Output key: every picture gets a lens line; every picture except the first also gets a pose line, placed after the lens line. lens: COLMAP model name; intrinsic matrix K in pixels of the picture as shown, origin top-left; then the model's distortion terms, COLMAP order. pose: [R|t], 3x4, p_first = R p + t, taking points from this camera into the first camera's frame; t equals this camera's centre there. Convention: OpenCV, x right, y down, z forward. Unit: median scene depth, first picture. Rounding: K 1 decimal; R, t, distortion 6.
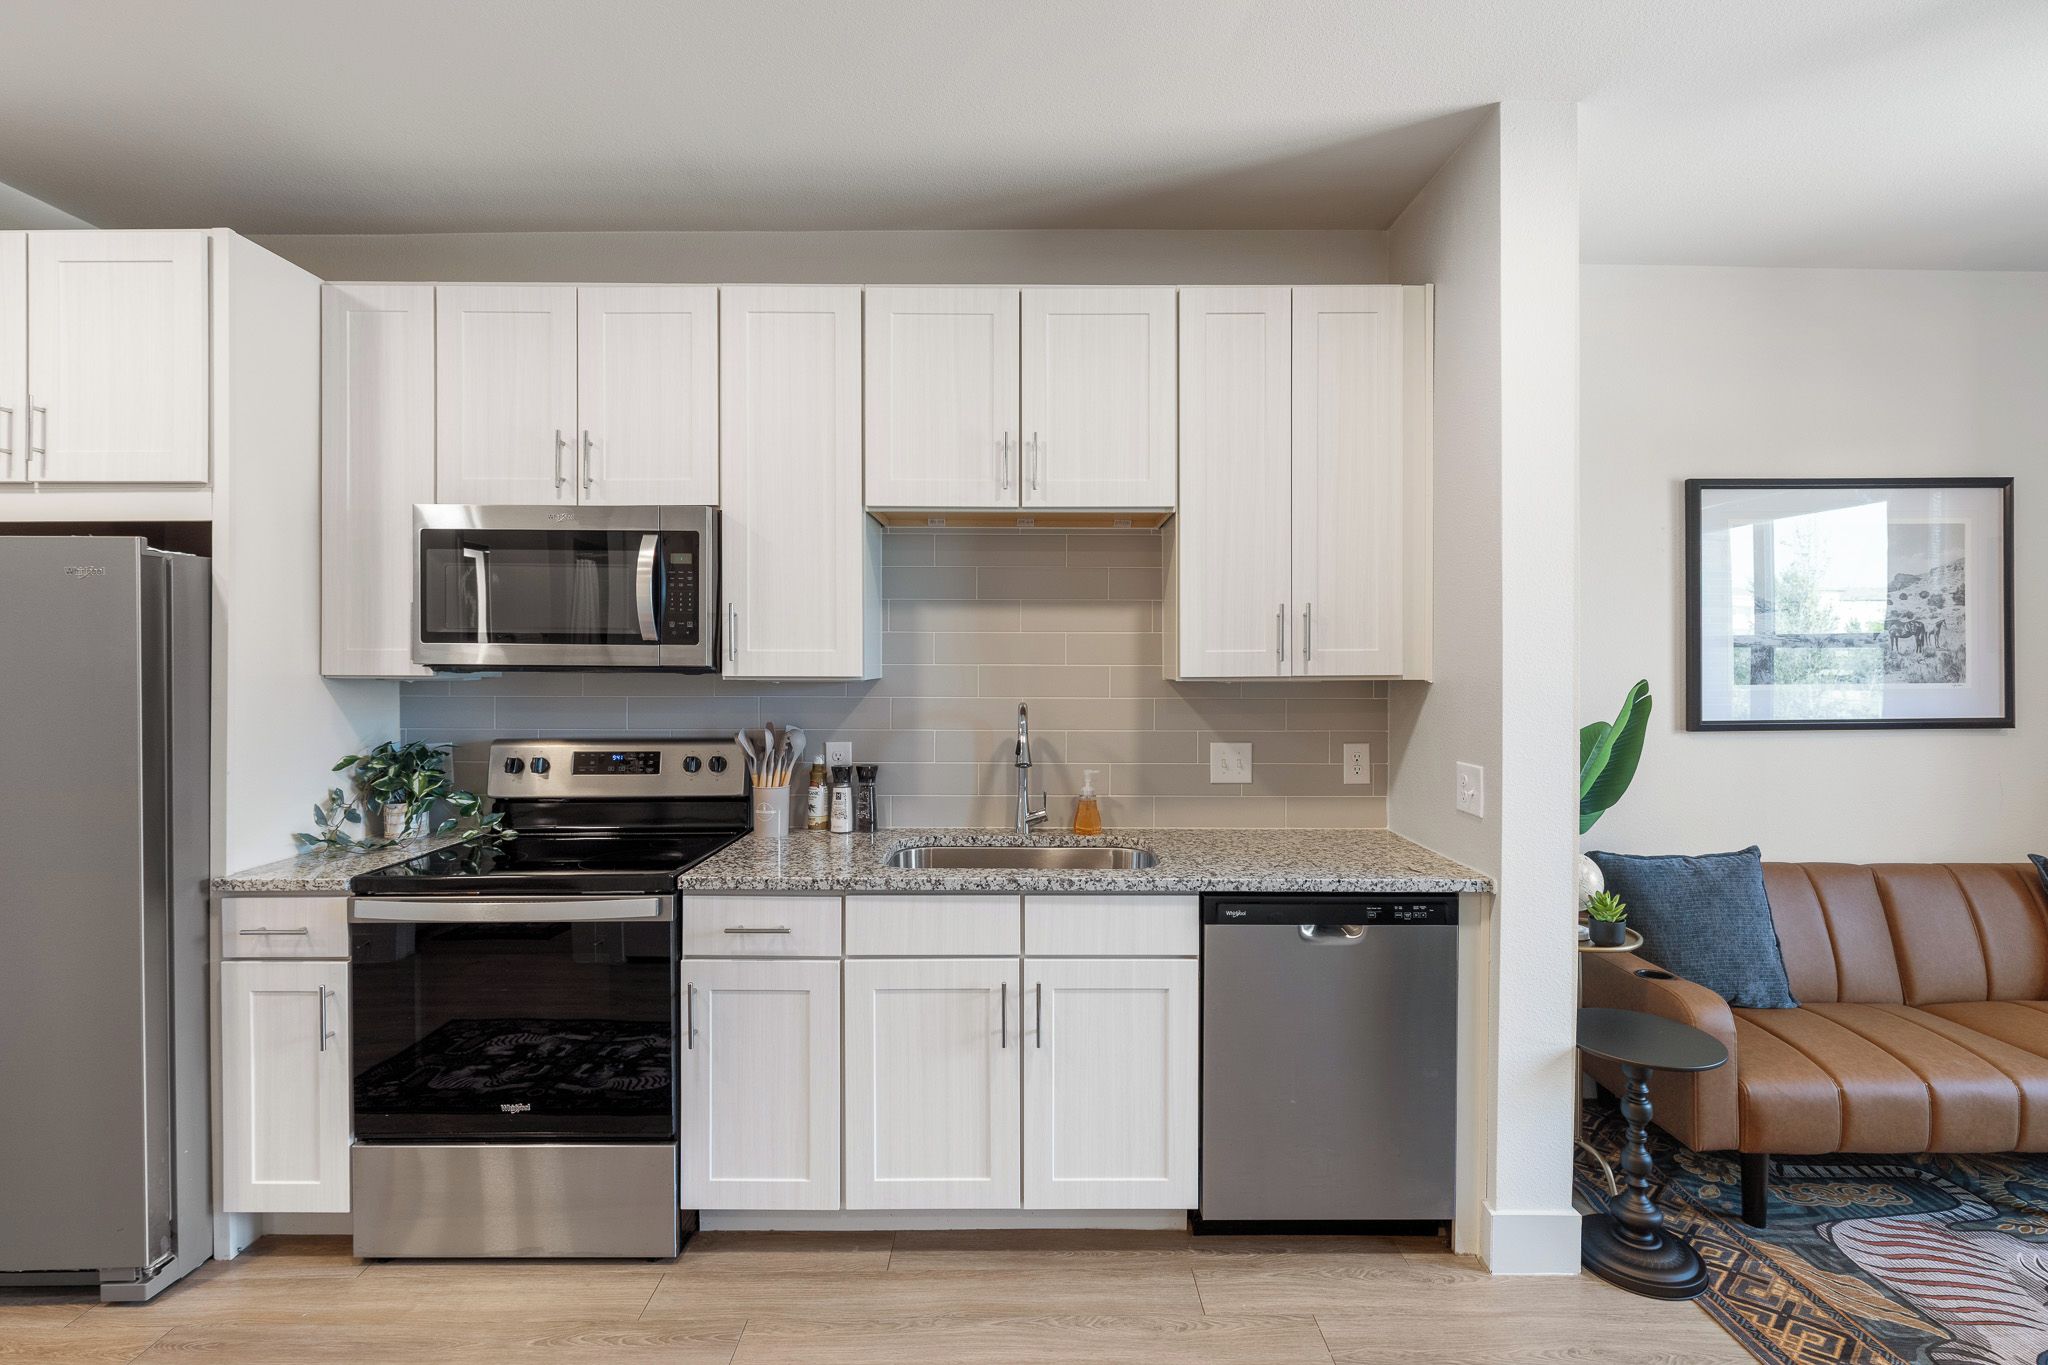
lens RADIAL K [[927.1, 0, 1035.0], [0, 927.1, 655.7], [0, 0, 1]] dist [-0.002184, 0.000220]
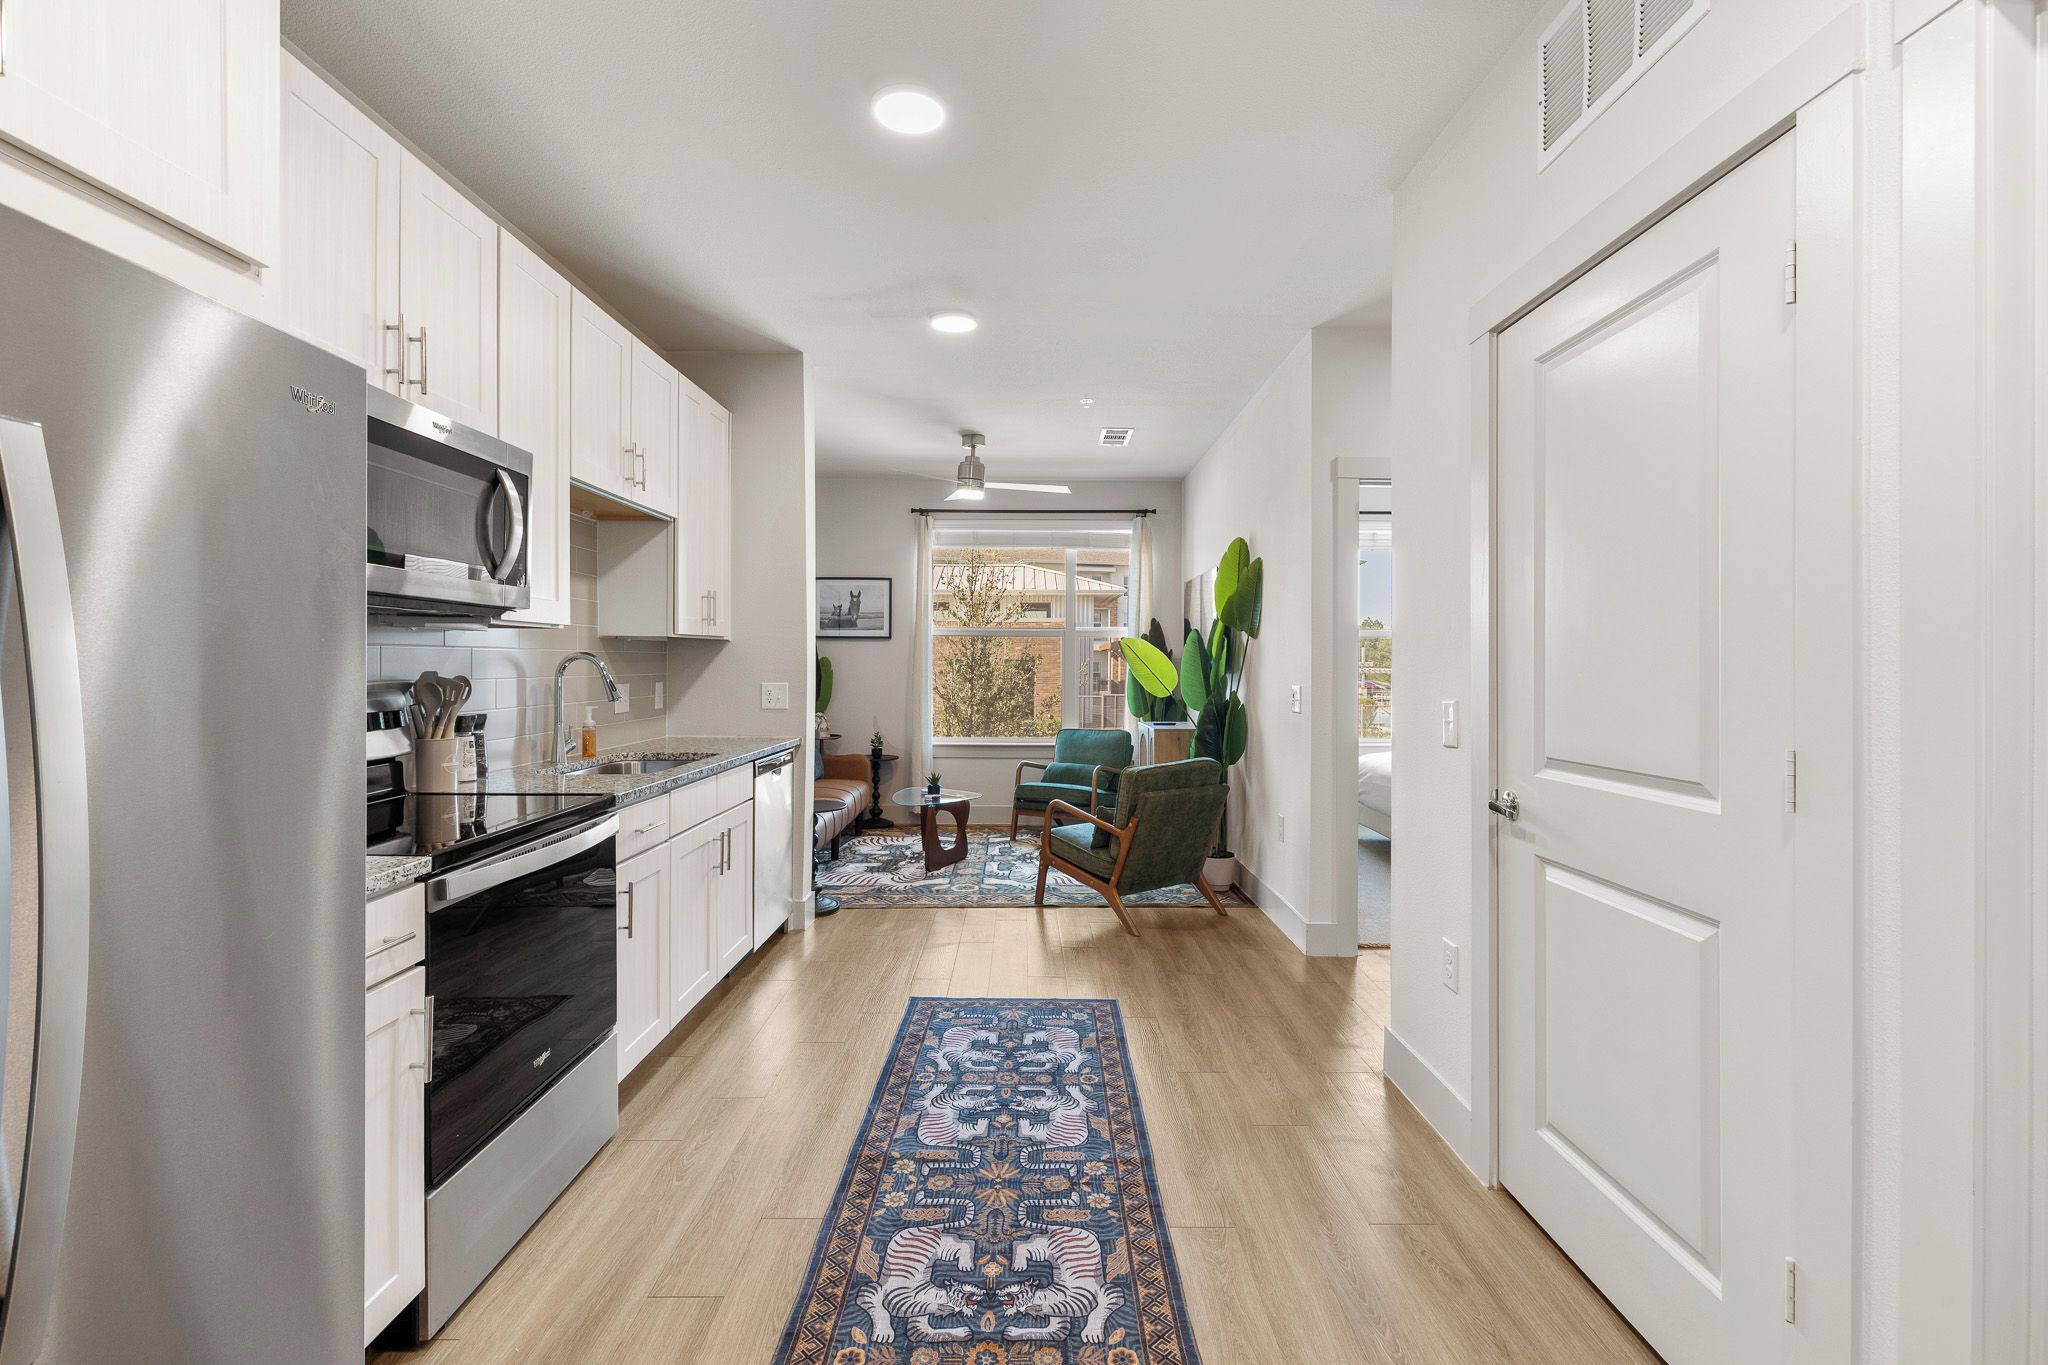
lens RADIAL K [[927.1, 0, 1032.2], [0, 927.1, 666.6], [0, 0, 1]] dist [-0.002184, 0.000220]
pose [[0.010102, -0.005475, 0.999934, -1.439321], [-0.008009, 0.999952, 0.005556, 0.065831], [-0.999917, -0.008065, 0.010058, 0.455487]]
